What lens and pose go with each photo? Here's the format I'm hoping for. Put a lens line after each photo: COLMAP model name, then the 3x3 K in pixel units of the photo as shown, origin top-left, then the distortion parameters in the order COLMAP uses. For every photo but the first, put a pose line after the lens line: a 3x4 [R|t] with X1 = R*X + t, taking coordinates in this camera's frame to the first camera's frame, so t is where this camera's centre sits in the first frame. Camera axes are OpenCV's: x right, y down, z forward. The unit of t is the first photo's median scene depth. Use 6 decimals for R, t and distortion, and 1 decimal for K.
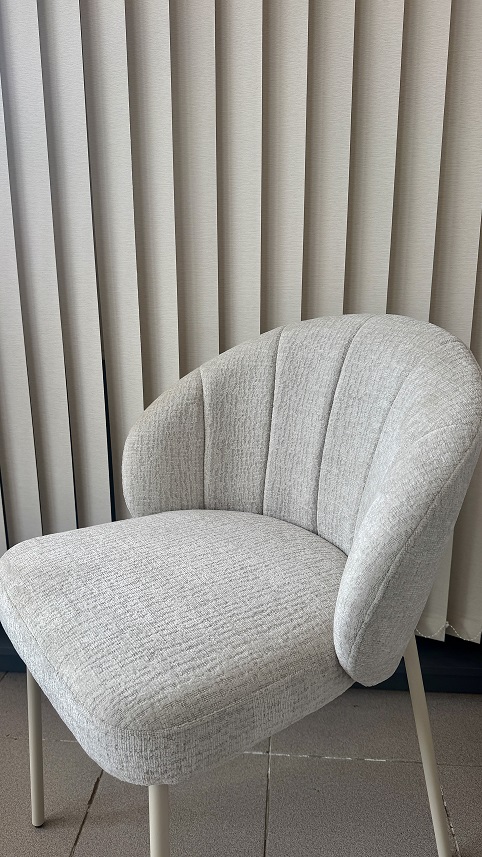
lens RADIAL K [[598.9, 0, 232.0], [0, 598.9, 431.6], [0, 0, 1]] dist [0.120814, -0.201888]
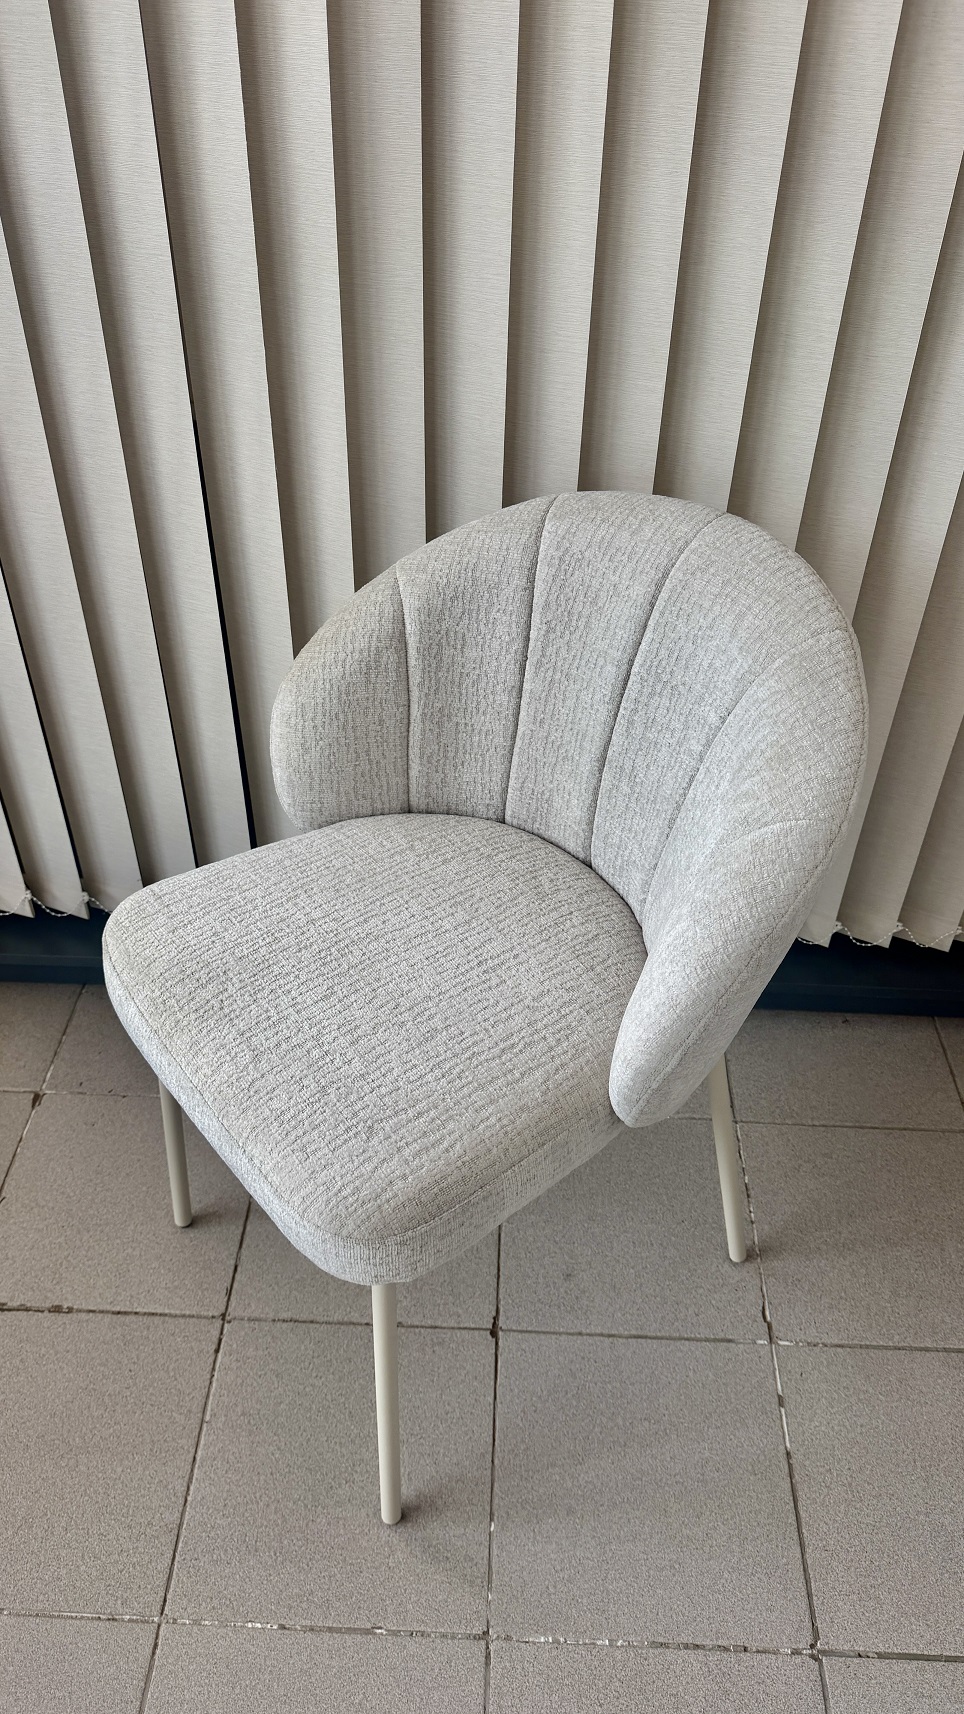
lens RADIAL K [[1197.8, 0, 464.0], [0, 1197.8, 863.1], [0, 0, 1]] dist [0.120814, -0.201888]
pose [[0.998845, -0.014502, 0.045809, -0.053204], [-0.006381, 0.904890, 0.425598, -0.387412], [-0.047624, -0.425399, 0.903752, -0.150568]]
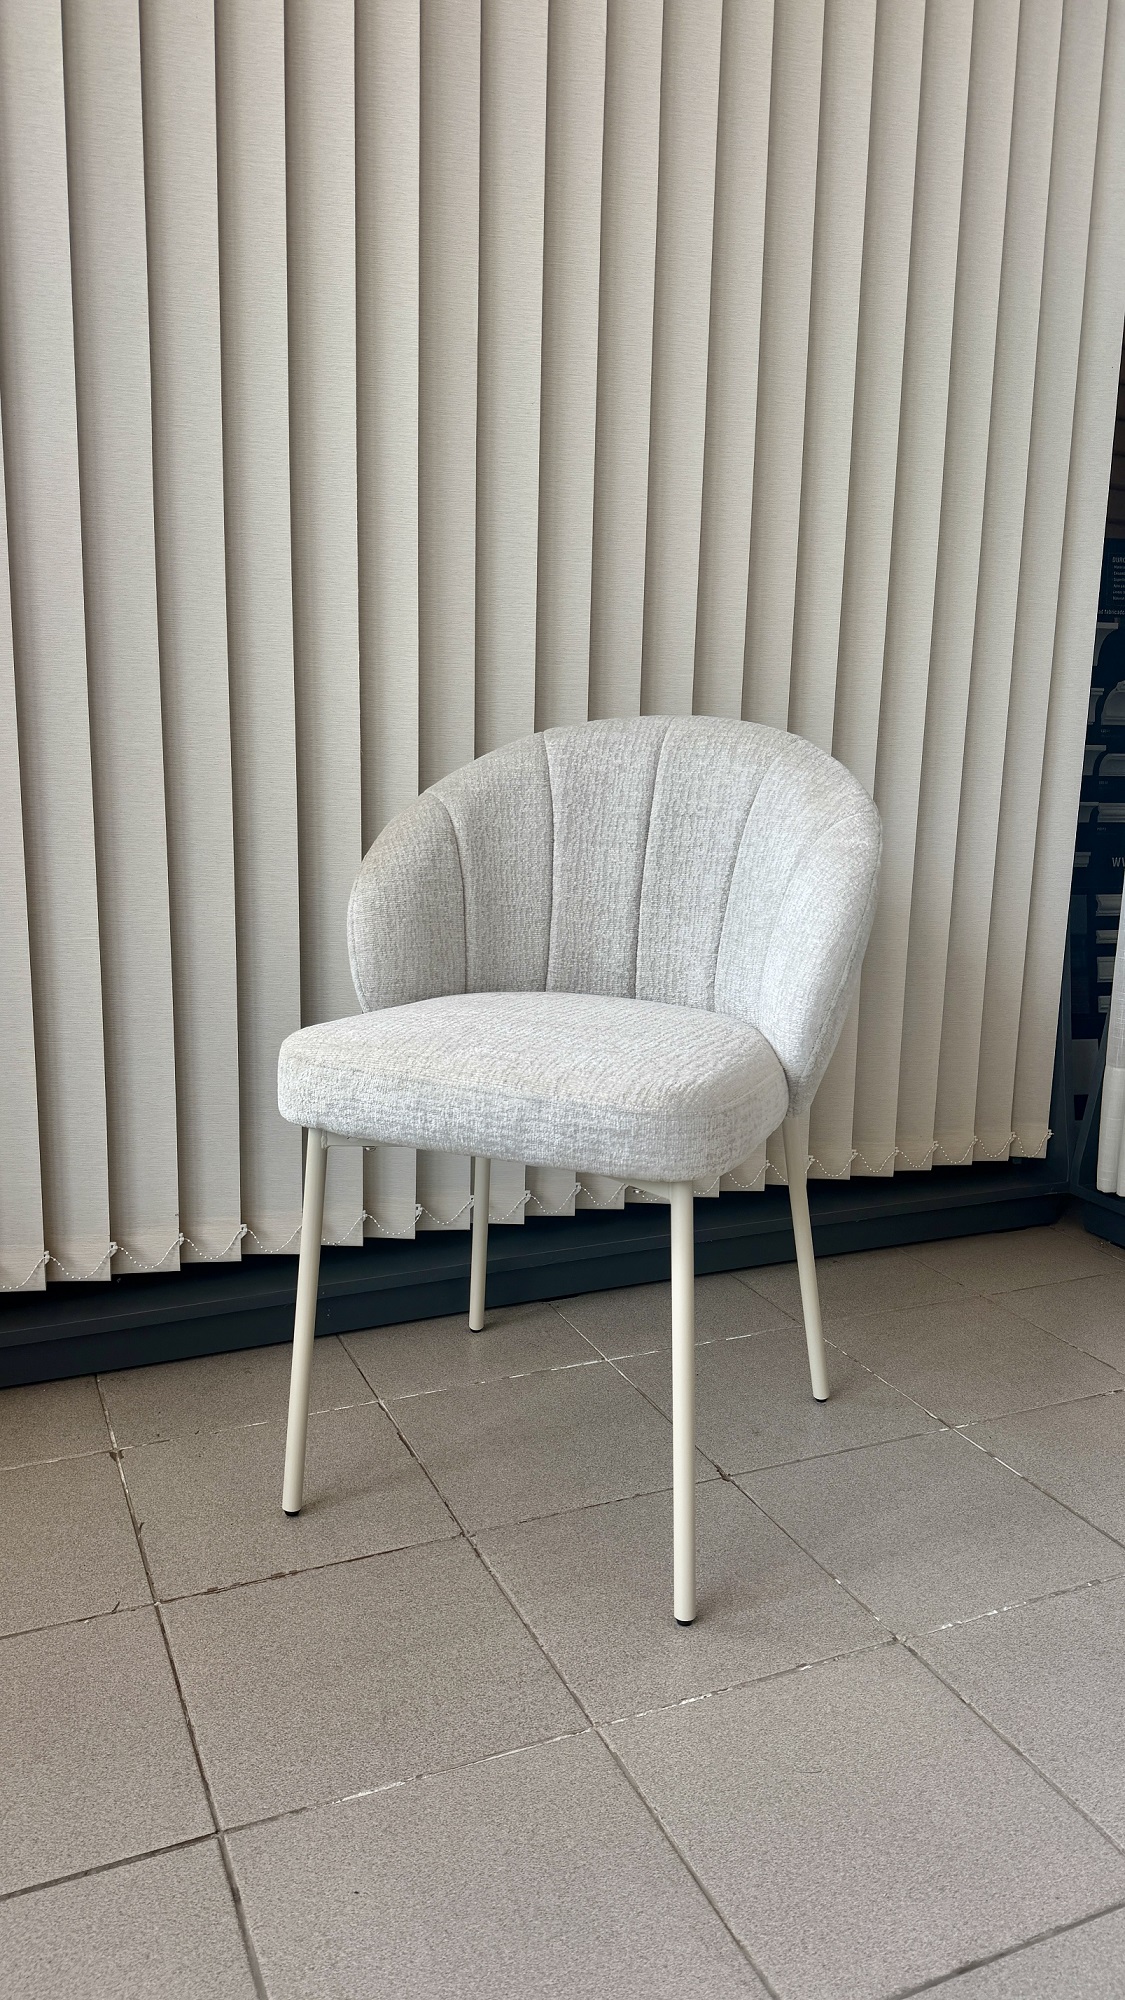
lens RADIAL K [[1397.7, 0, 541.5], [0, 1397.7, 1007.1], [0, 0, 1]] dist [0.120814, -0.201888]
pose [[0.859434, -0.071401, 0.506236, -0.871670], [0.103228, 0.994040, -0.035047, 0.230633], [-0.500717, 0.082378, 0.861682, -0.457007]]
